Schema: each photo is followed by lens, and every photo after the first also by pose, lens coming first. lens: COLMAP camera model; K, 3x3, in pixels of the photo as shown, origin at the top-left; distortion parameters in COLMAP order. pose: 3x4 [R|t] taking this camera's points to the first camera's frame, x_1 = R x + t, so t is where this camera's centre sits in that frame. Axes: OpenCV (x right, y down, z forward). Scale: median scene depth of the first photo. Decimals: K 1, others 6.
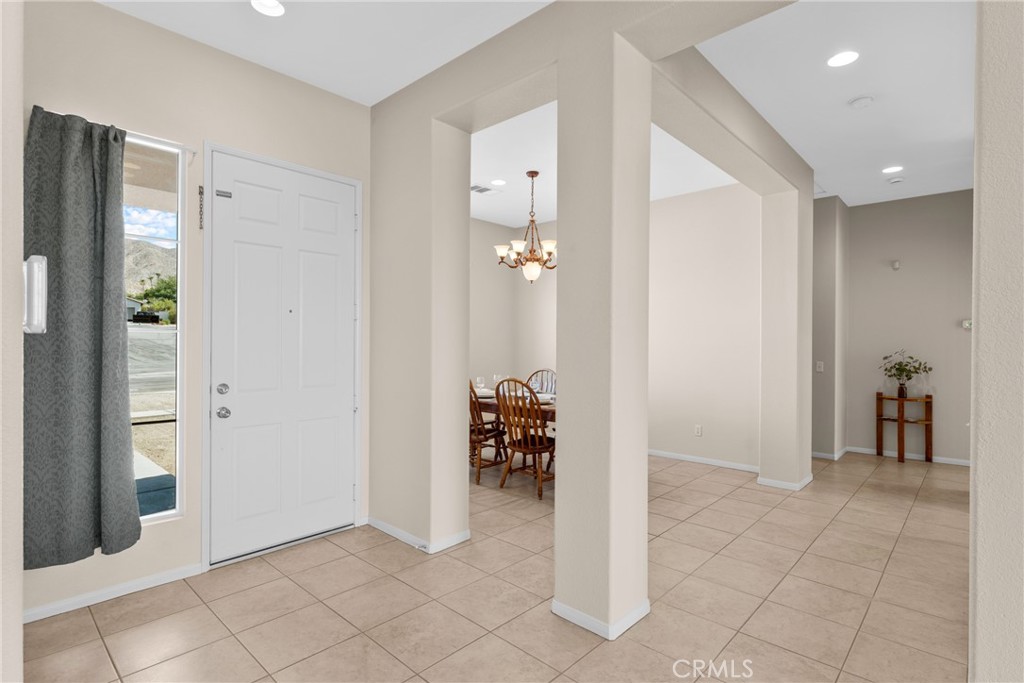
lens RADIAL K [[506.2, 0, 512.1], [0, 506.2, 345.1], [0, 0, 1]] dist [-0.002000, -0.000456]
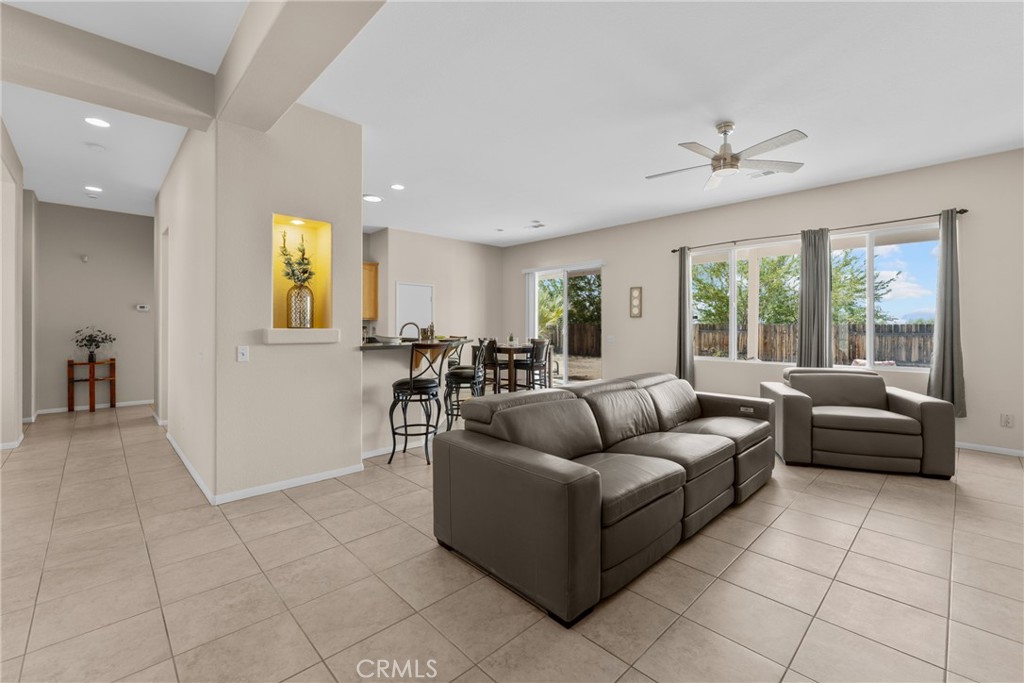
lens RADIAL K [[438.2, 0, 513.6], [0, 438.2, 326.3], [0, 0, 1]] dist [-0.013061, -0.000715]
pose [[0.056399, -0.003814, 0.998401, -0.274968], [0.001640, 0.999992, 0.003727, 0.009529], [-0.998407, 0.001428, 0.056405, -0.141822]]
